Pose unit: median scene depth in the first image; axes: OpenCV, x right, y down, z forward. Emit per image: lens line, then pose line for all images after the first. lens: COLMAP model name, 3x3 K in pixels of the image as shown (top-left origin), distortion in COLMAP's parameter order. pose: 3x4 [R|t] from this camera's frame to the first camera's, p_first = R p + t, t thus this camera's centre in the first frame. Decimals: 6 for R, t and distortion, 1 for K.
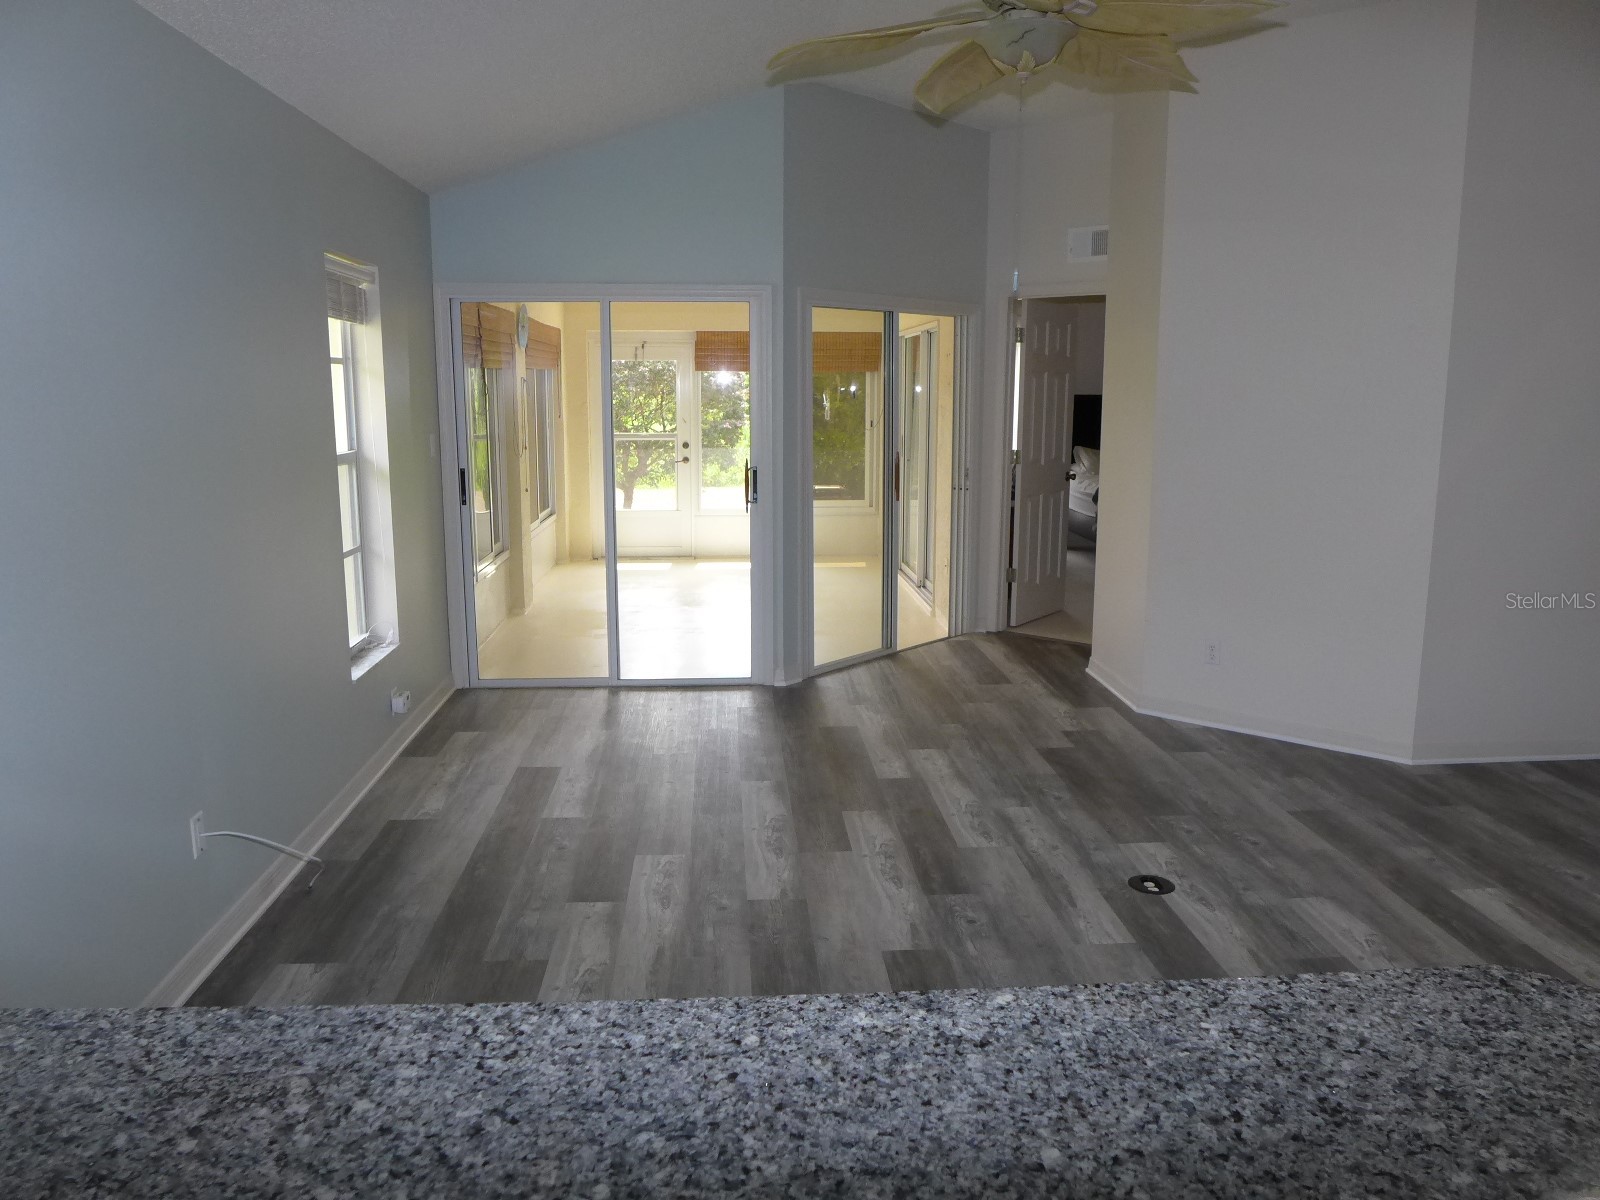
lens RADIAL K [[1151.1, 0, 797.8], [0, 1151.1, 591.0], [0, 0, 1]] dist [-0.052233, 0.016857]
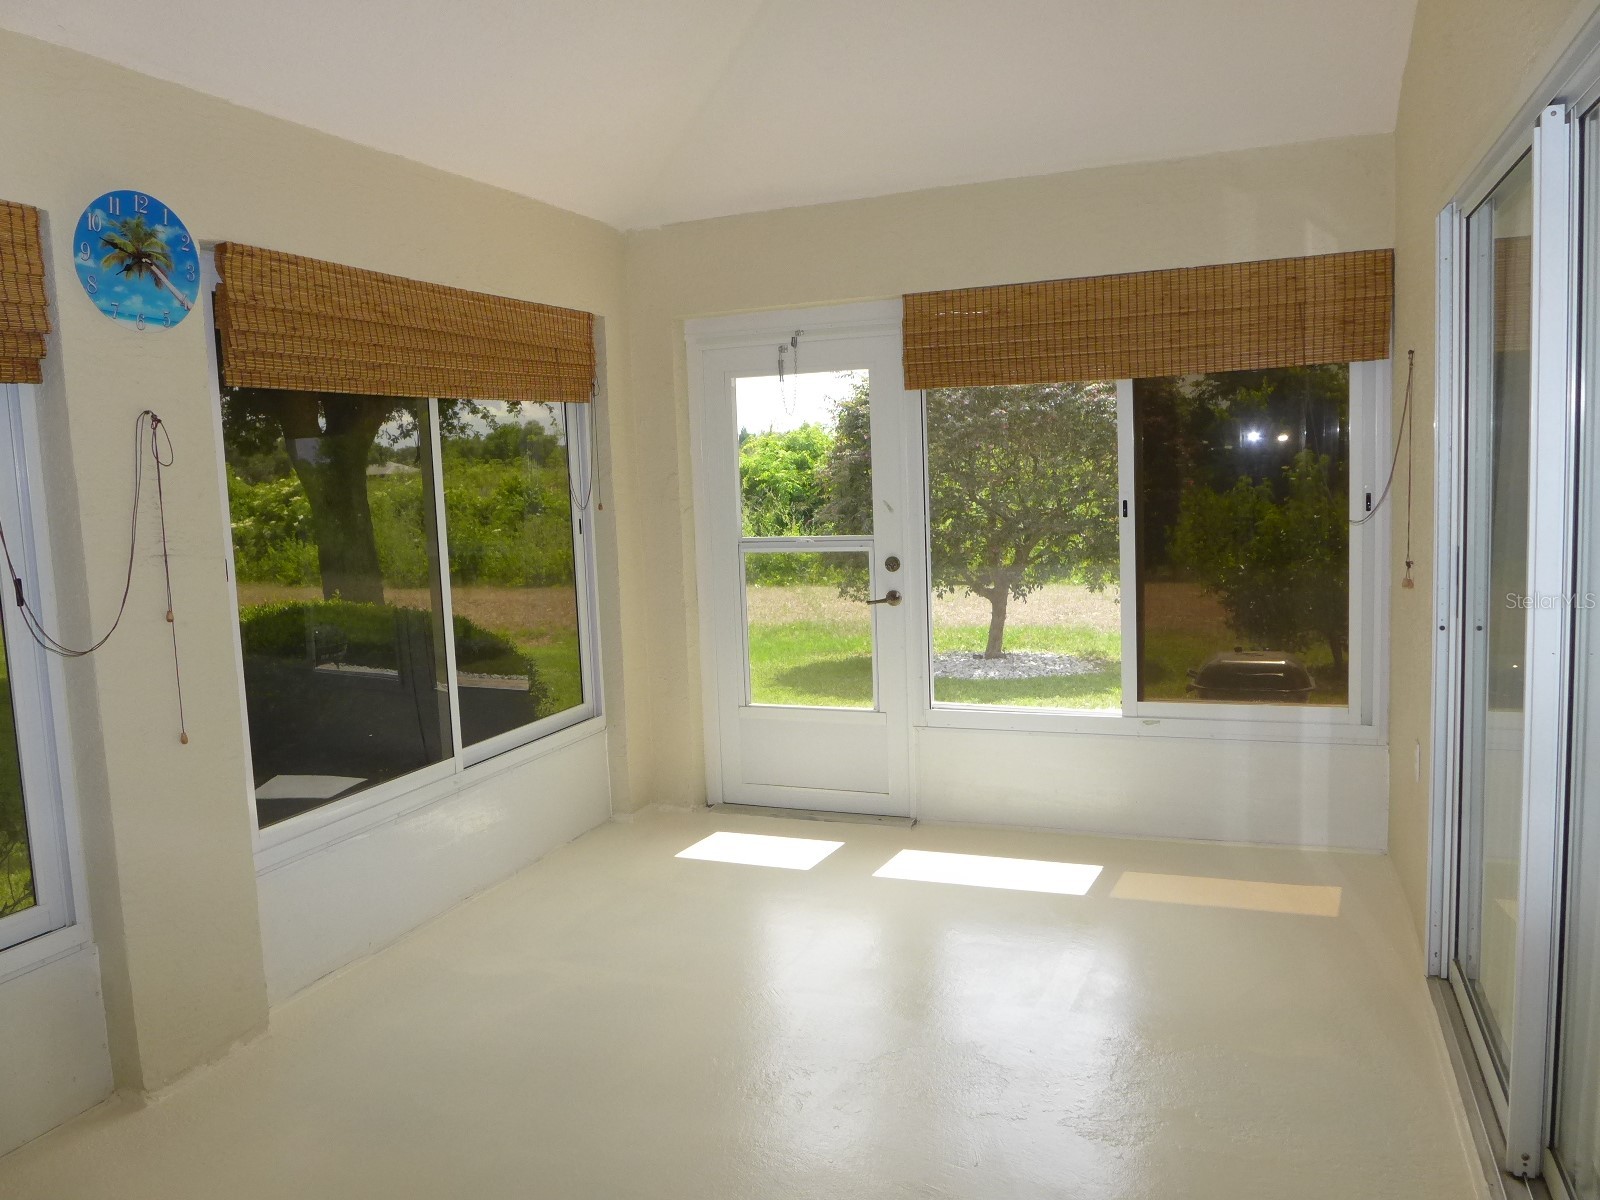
lens RADIAL K [[1151.1, 0, 797.0], [0, 1151.1, 586.9], [0, 0, 1]] dist [-0.052233, 0.016857]
pose [[0.896264, 0.006332, -0.443476, 0.146755], [-0.033564, 0.997999, -0.053584, -0.228181], [0.442249, 0.062910, 0.894683, 1.464053]]
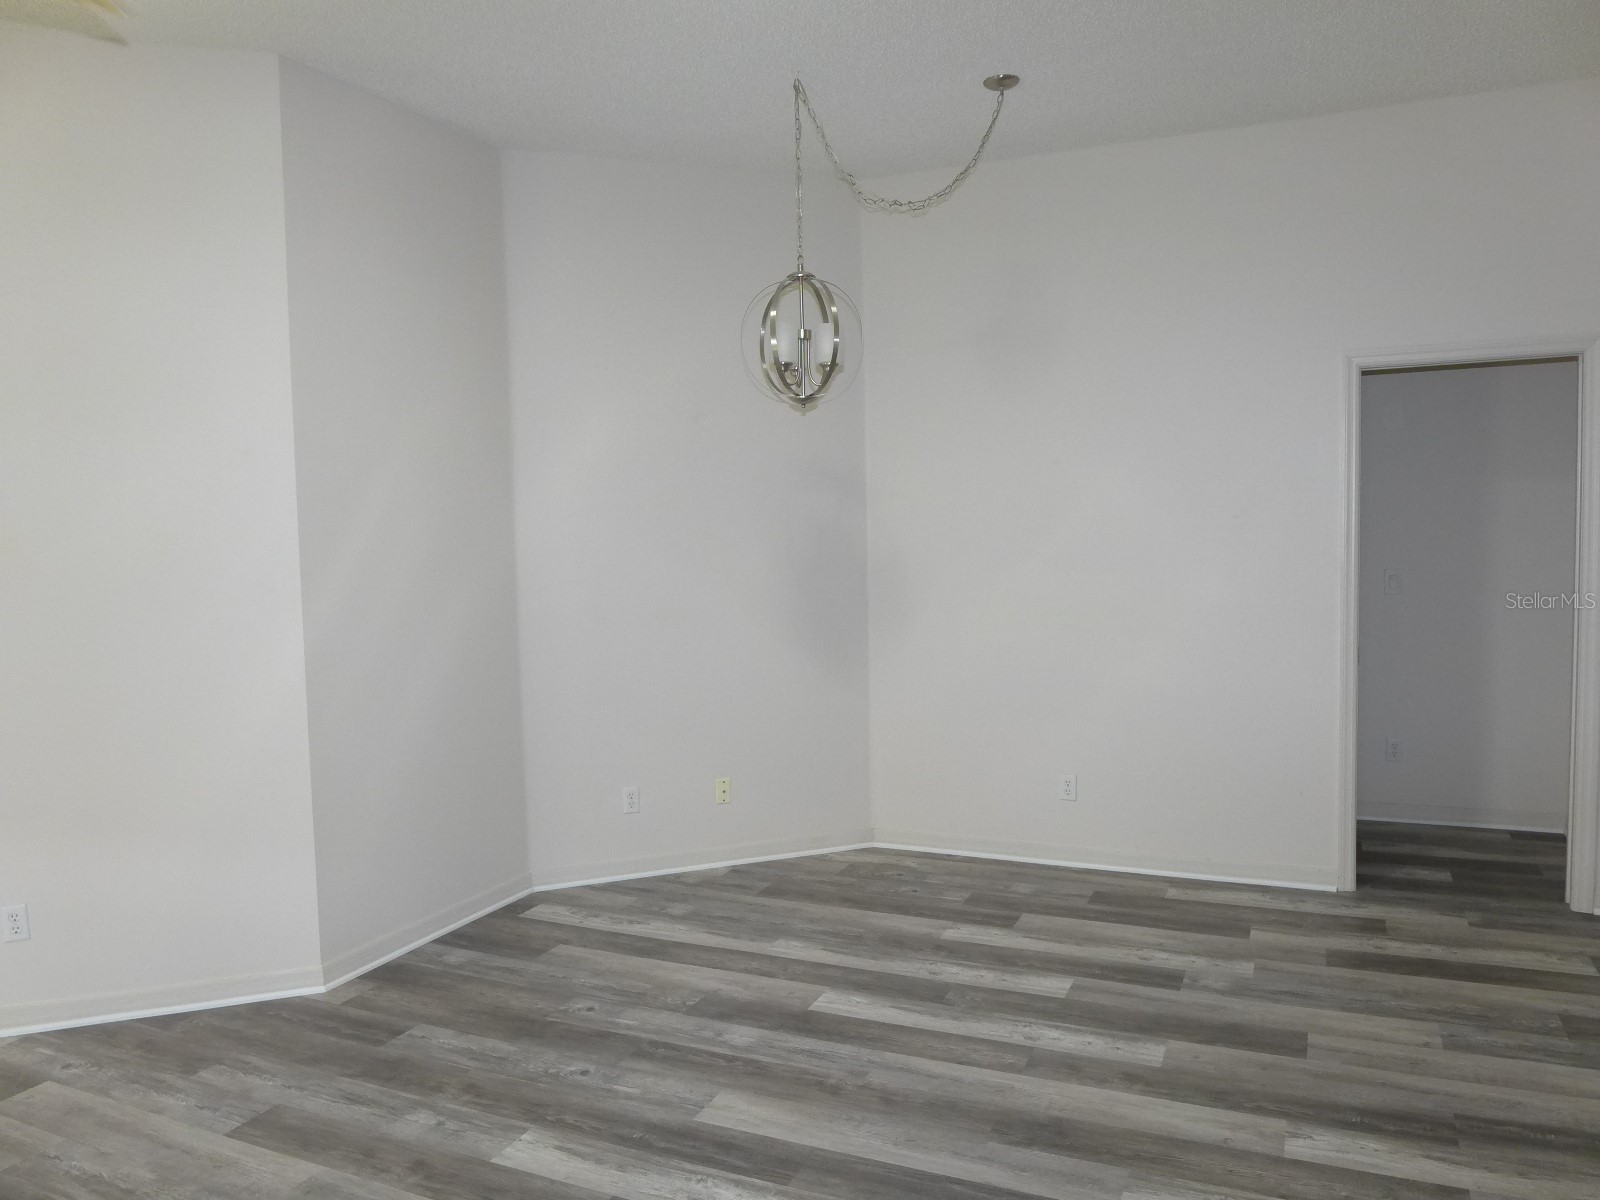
lens RADIAL K [[1151.1, 0, 791.1], [0, 1151.1, 594.0], [0, 0, 1]] dist [-0.052233, 0.016857]
pose [[0.477815, -0.065293, 0.876031, 0.014408], [0.175253, 0.984272, -0.022229, -0.051379], [-0.860801, 0.164148, 0.481743, 0.300399]]
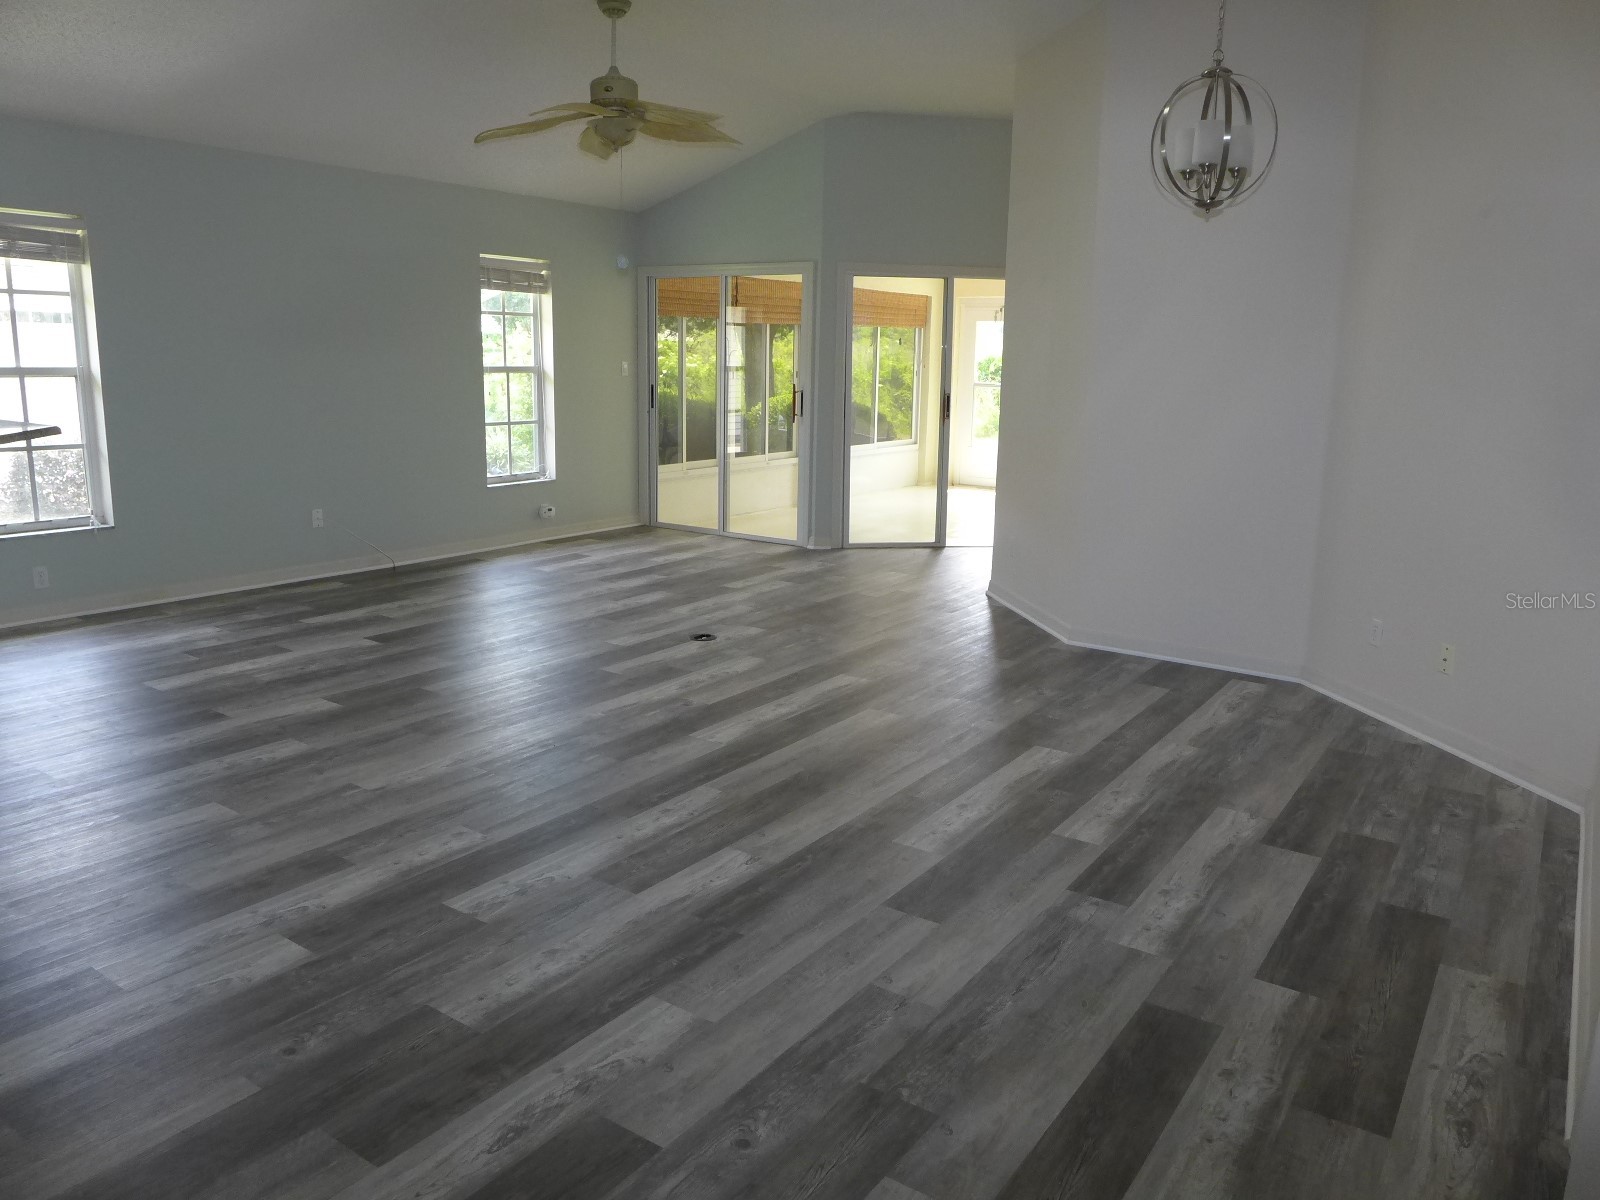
lens RADIAL K [[1151.1, 0, 802.9], [0, 1151.1, 601.7], [0, 0, 1]] dist [-0.052233, 0.016857]
pose [[0.782973, 0.148652, -0.604033, 1.120911], [-0.127676, 0.988757, 0.077832, 0.050968], [0.608812, 0.016180, 0.793150, -0.161218]]
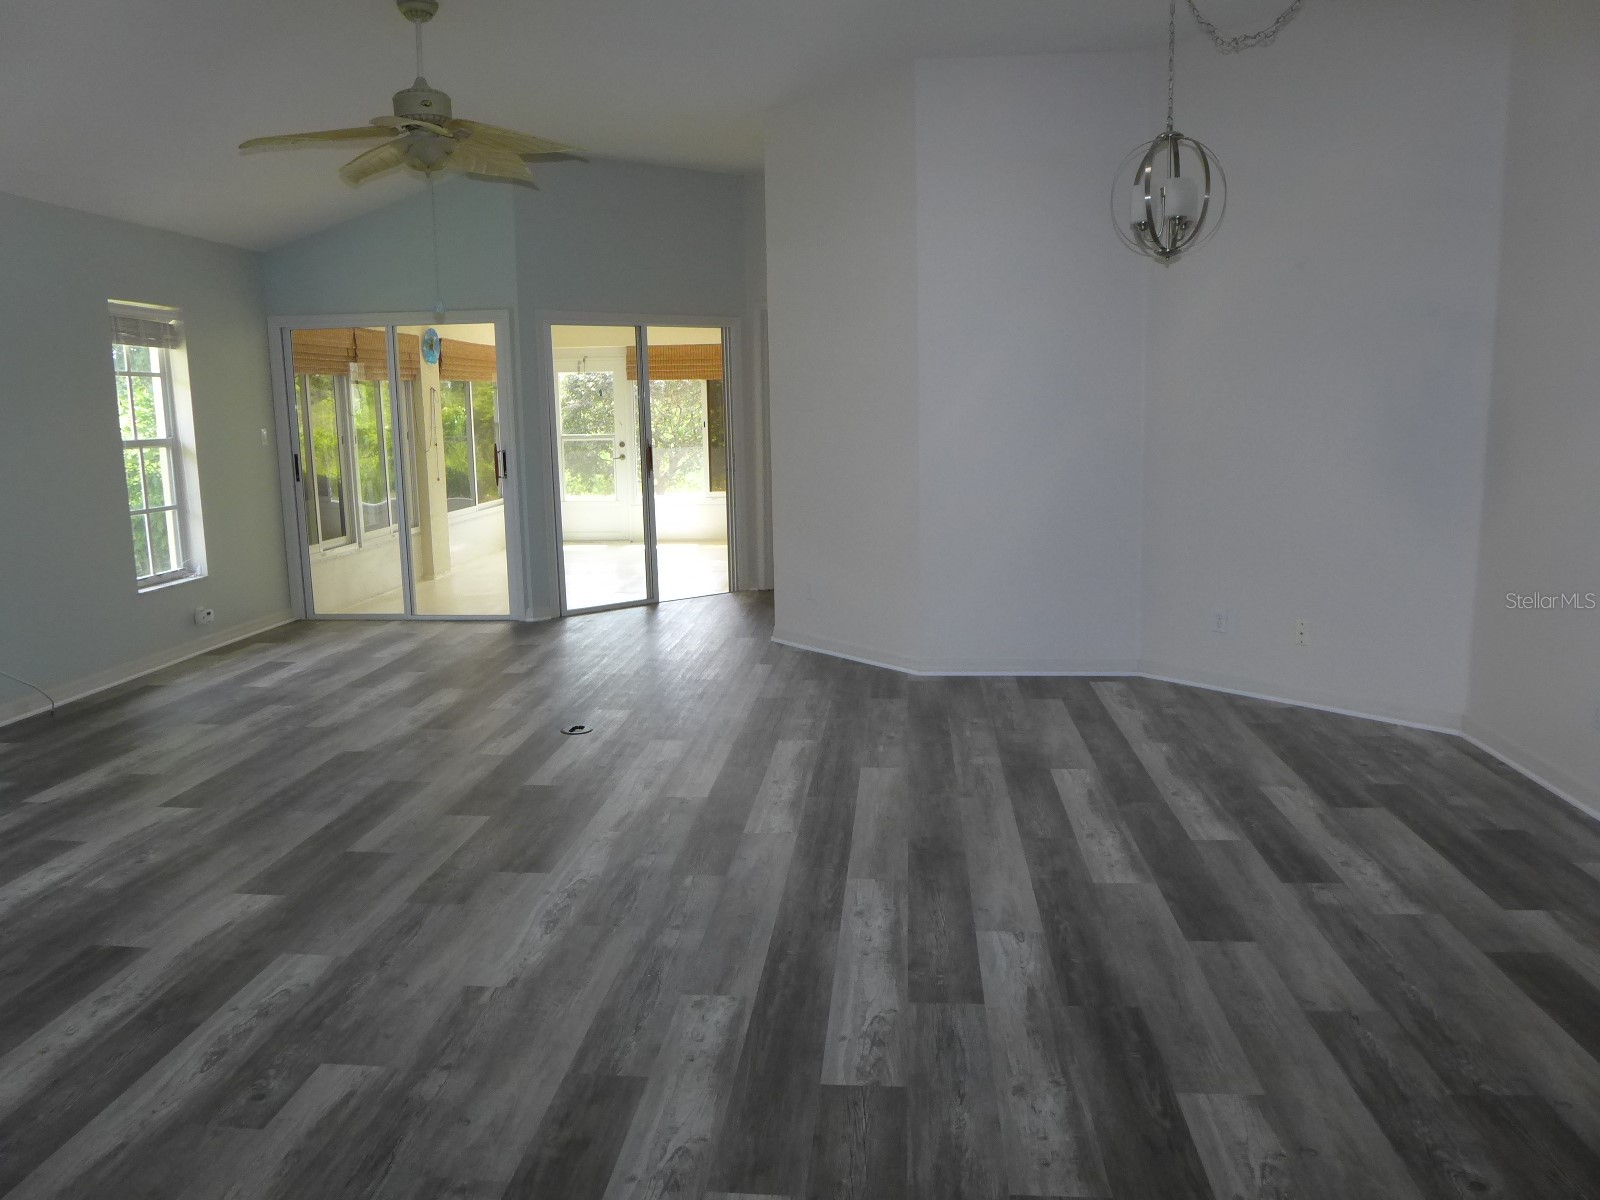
lens RADIAL K [[1151.1, 0, 814.6], [0, 1151.1, 592.1], [0, 0, 1]] dist [-0.052233, 0.016857]
pose [[0.988949, 0.008286, -0.148022, 0.651873], [-0.009878, 0.999901, -0.010022, 0.079703], [0.147925, 0.011374, 0.988933, -0.288654]]
